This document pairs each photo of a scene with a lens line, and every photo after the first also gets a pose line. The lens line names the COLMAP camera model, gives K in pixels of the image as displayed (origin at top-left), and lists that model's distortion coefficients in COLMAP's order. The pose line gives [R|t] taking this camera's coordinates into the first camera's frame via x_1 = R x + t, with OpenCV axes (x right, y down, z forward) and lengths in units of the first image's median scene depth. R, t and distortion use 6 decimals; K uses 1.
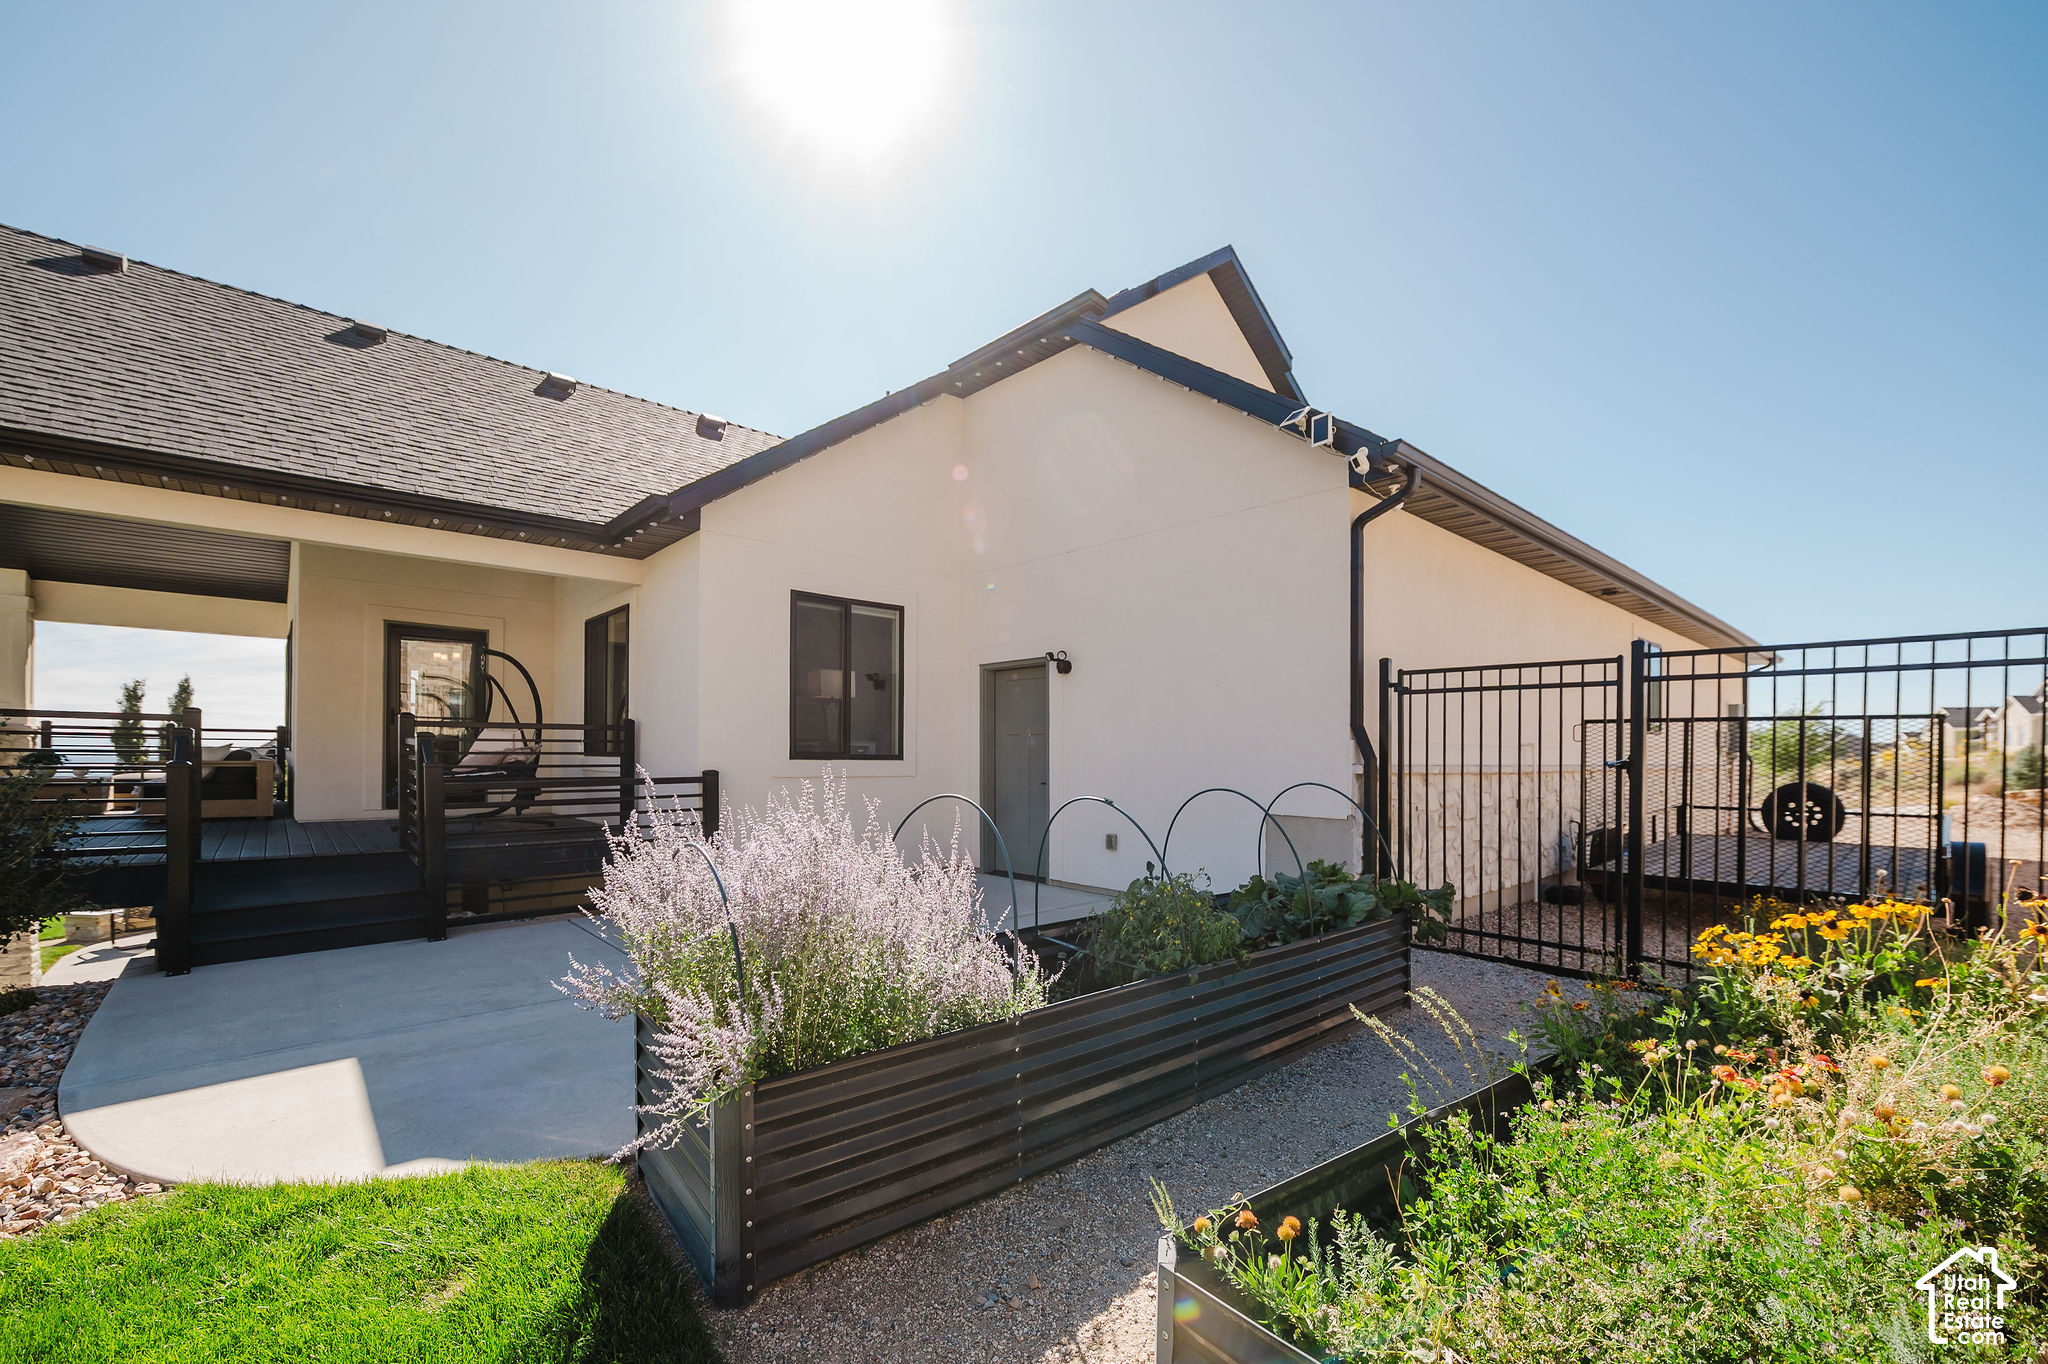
lens RADIAL K [[854.7, 0, 1038.4], [0, 854.7, 748.3], [0, 0, 1]] dist [-0.014945, -0.000192]
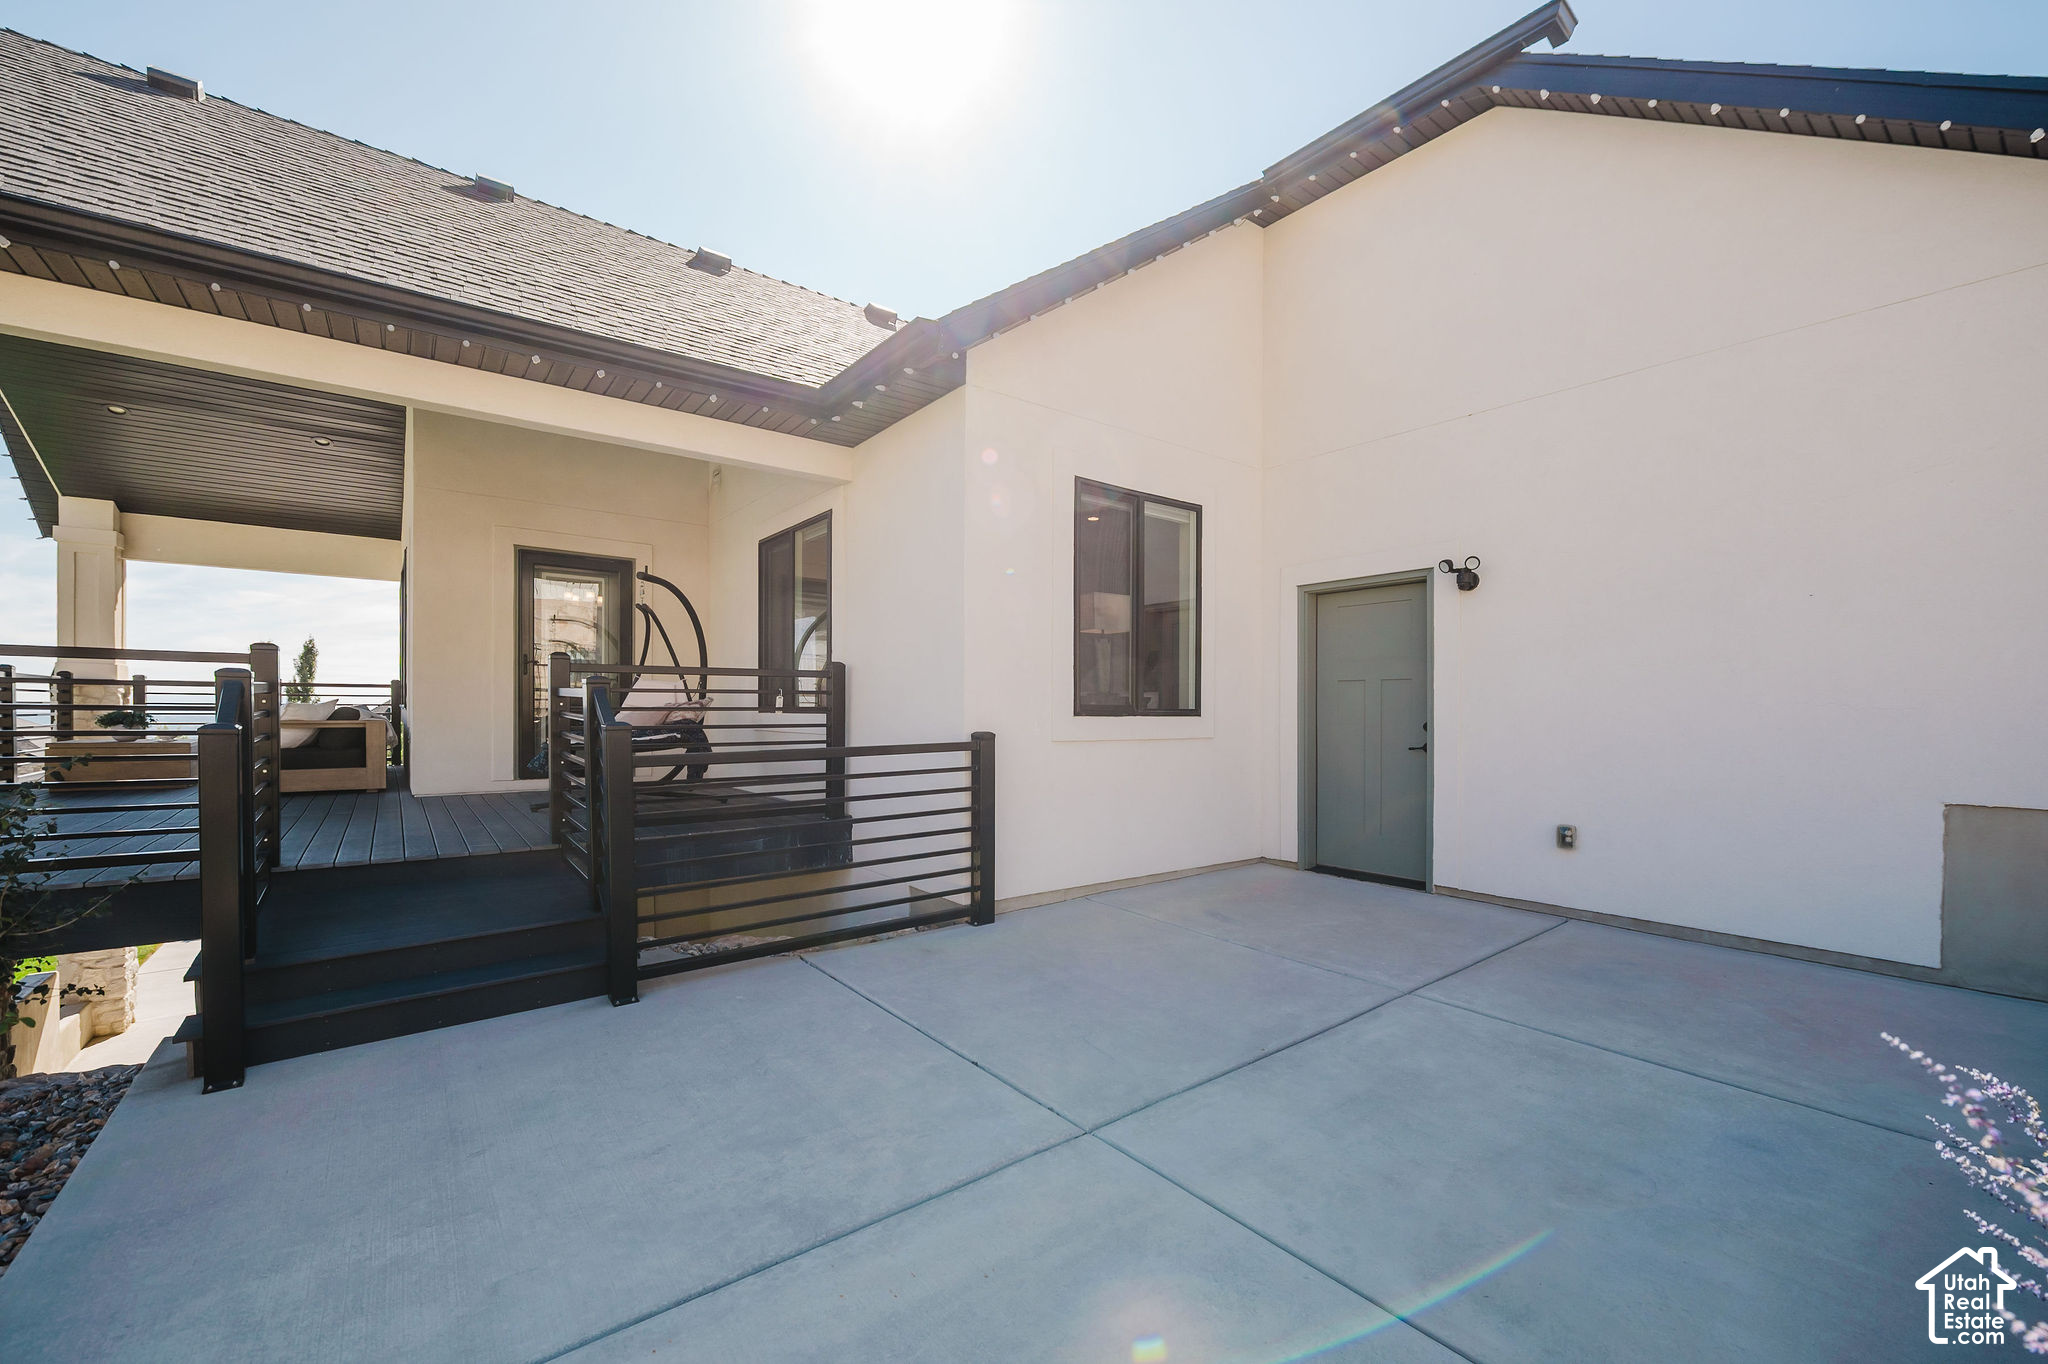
lens RADIAL K [[831.7, 0, 1039.8], [0, 831.7, 707.3], [0, 0, 1]] dist [-0.013048, -0.000335]
pose [[0.997459, -0.005022, -0.071069, -0.238904], [0.005359, 0.999975, 0.004552, 0.002222], [0.071045, -0.004922, 0.997461, 0.272745]]
